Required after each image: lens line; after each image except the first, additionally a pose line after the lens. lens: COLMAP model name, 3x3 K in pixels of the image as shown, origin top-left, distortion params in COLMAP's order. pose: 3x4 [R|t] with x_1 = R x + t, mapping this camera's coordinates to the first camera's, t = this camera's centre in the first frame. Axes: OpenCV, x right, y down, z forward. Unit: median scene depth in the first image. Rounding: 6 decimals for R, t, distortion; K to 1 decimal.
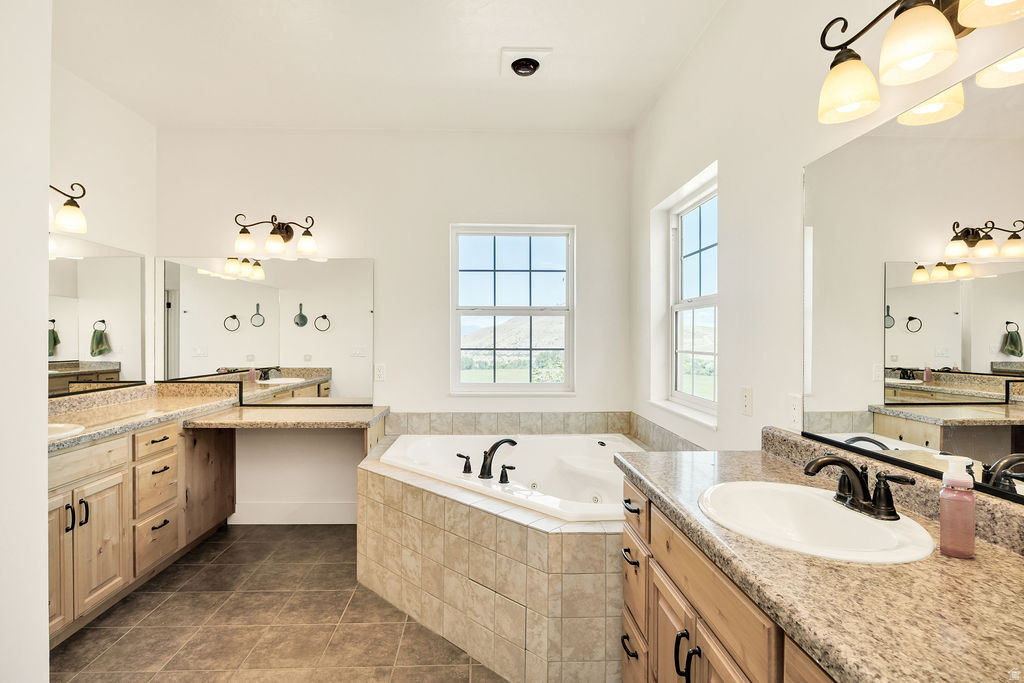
lens RADIAL K [[490.3, 0, 512.0], [0, 490.3, 341.5], [0, 0, 1]] dist [0.000079, 0.000120]
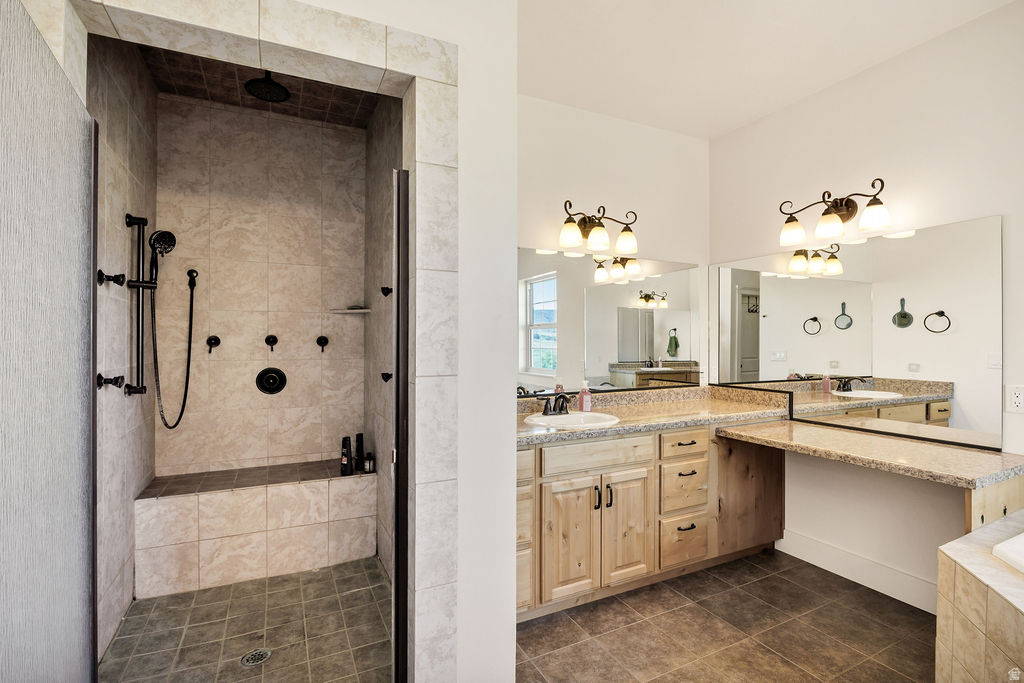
lens RADIAL K [[454.0, 0, 512.0], [0, 454.0, 341.5], [0, 0, 1]] dist [-0.011537, 0.000356]
pose [[0.374721, -0.002337, -0.927135, 0.012465], [-0.004690, 0.999979, -0.004416, -0.003470], [0.927126, 0.006004, 0.374702, 0.283379]]
